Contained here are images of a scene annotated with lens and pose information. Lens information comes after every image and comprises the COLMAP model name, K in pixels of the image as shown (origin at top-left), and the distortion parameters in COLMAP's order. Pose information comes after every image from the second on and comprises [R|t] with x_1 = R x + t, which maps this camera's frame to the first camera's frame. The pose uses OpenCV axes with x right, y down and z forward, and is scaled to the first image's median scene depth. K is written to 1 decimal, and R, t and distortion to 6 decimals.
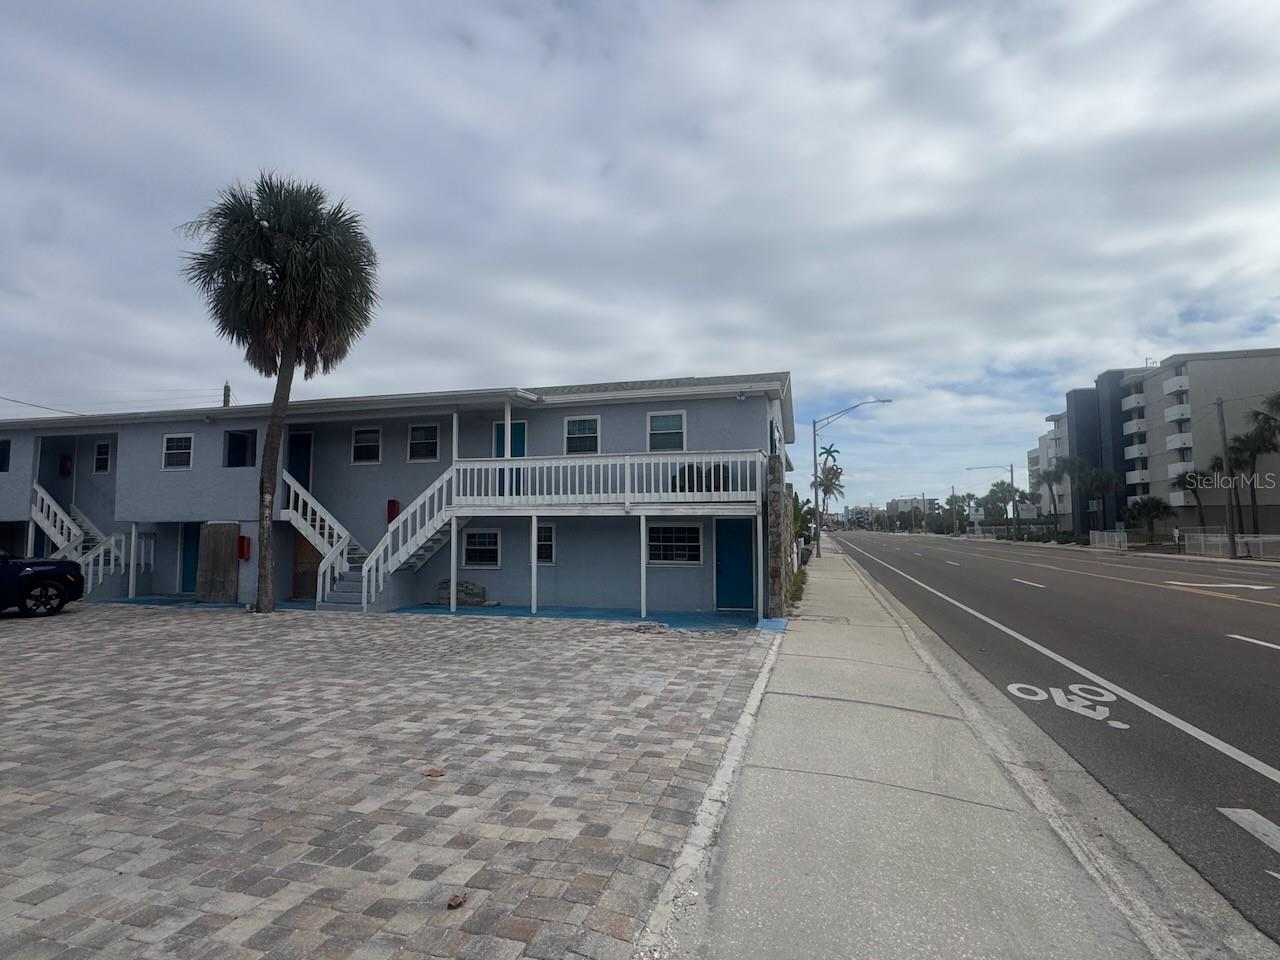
lens RADIAL K [[664.8, 0, 639.3], [0, 664.8, 480.8], [0, 0, 1]] dist [-0.009801, -0.000094]
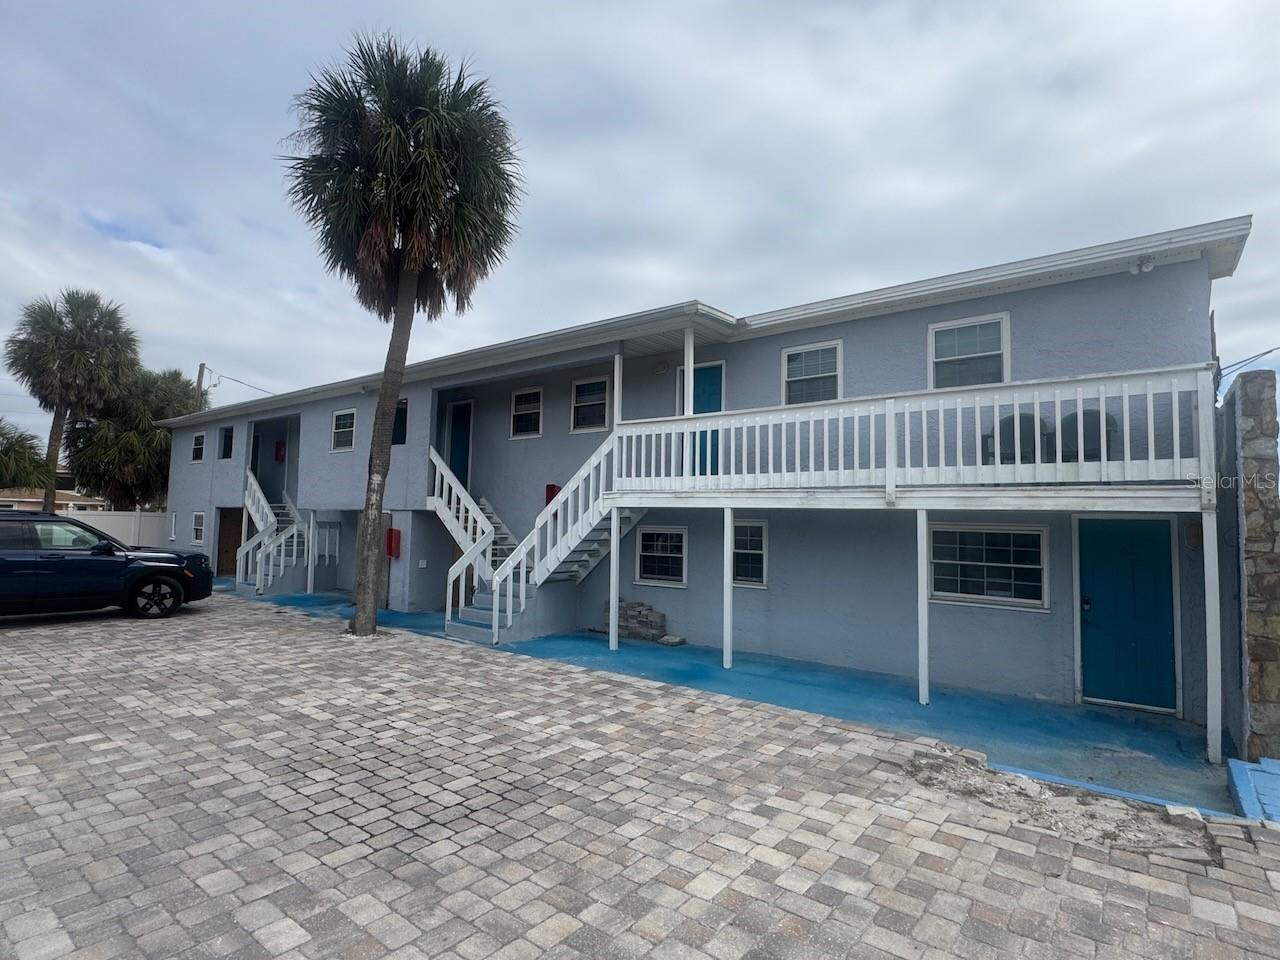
lens RADIAL K [[664.8, 0, 634.5], [0, 664.8, 480.7], [0, 0, 1]] dist [-0.009801, -0.000094]
pose [[0.922375, -0.002774, -0.386285, -0.001382], [0.005771, 0.999962, 0.006598, 0.022760], [0.386252, -0.008315, 0.922356, 0.395968]]
